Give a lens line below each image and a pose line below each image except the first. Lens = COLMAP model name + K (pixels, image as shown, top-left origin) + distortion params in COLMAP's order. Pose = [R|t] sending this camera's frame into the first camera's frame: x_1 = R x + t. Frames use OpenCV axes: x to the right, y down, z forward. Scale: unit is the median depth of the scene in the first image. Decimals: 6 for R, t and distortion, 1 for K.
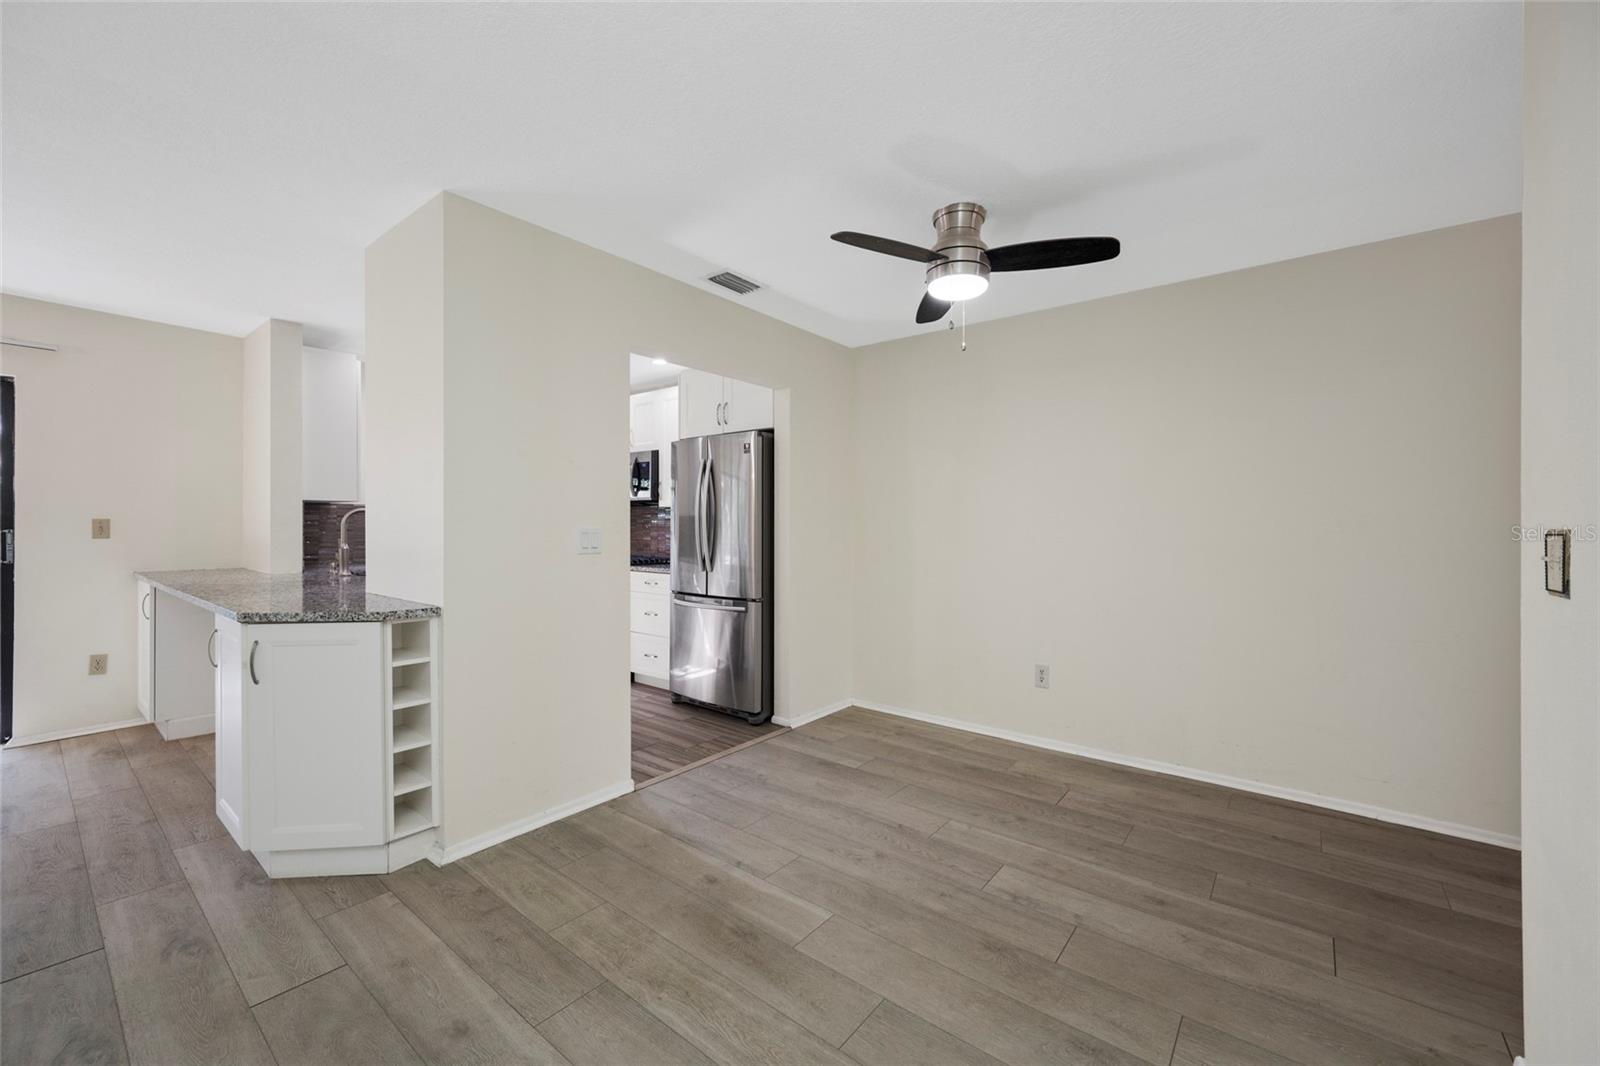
lens RADIAL K [[630.6, 0, 804.2], [0, 630.6, 519.6], [0, 0, 1]] dist [-0.001654, 0.000153]
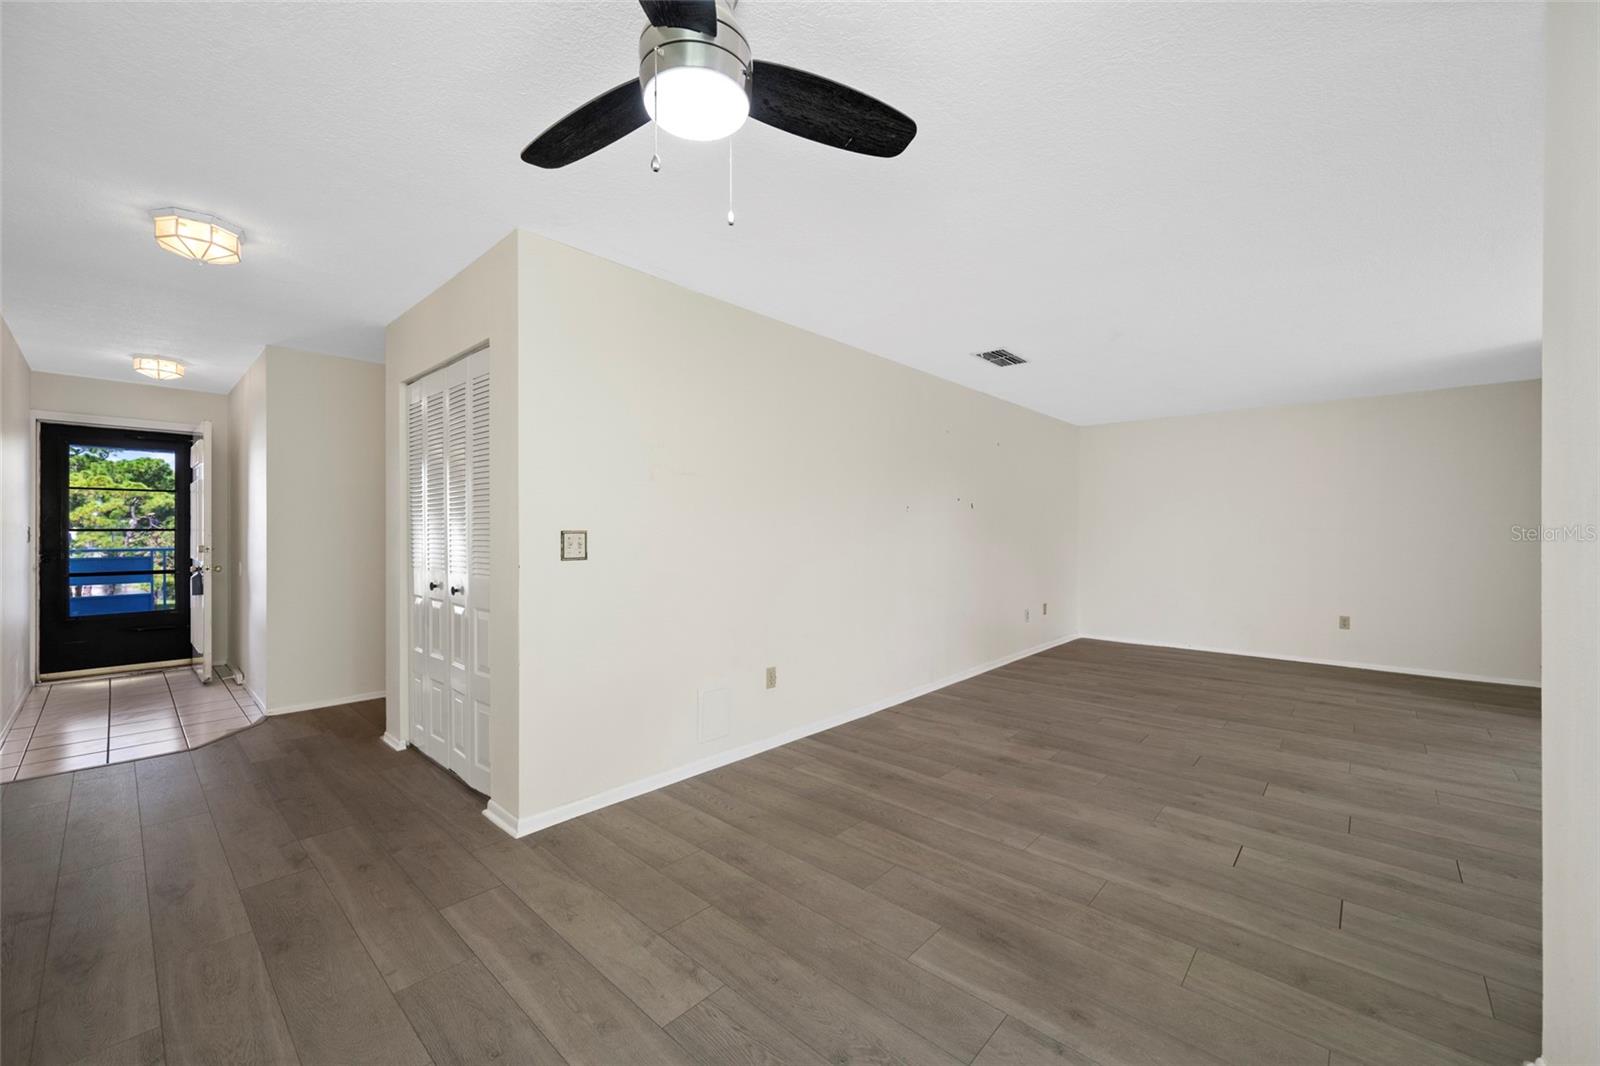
lens RADIAL K [[630.6, 0, 800.2], [0, 630.6, 536.3], [0, 0, 1]] dist [-0.001654, 0.000153]
pose [[-0.997658, -0.011186, 0.067483, 0.130876], [-0.011146, 0.999937, 0.000981, 0.012302], [-0.067490, 0.000226, -0.997720, 1.717765]]
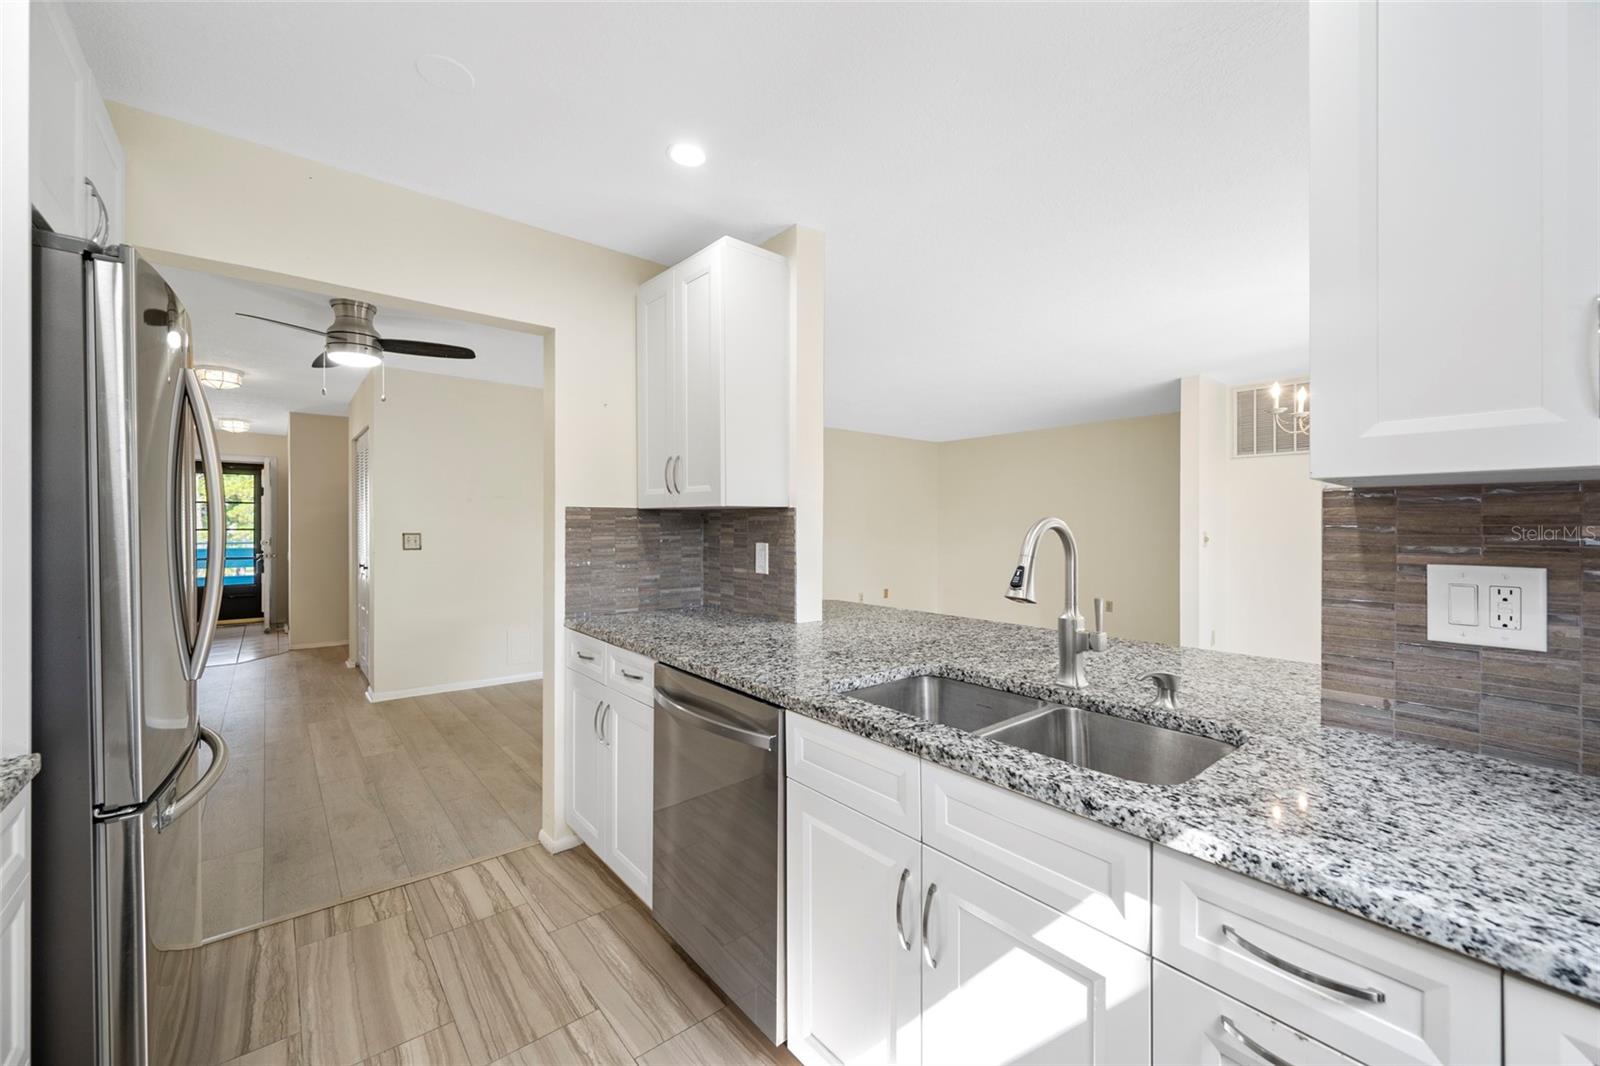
lens RADIAL K [[630.6, 0, 806.8], [0, 630.6, 531.1], [0, 0, 1]] dist [-0.001654, 0.000153]
pose [[-0.982021, -0.016117, 0.188084, -1.053205], [-0.016354, 0.999866, 0.000291, -0.021803], [-0.188063, -0.002790, -0.982153, 2.369496]]
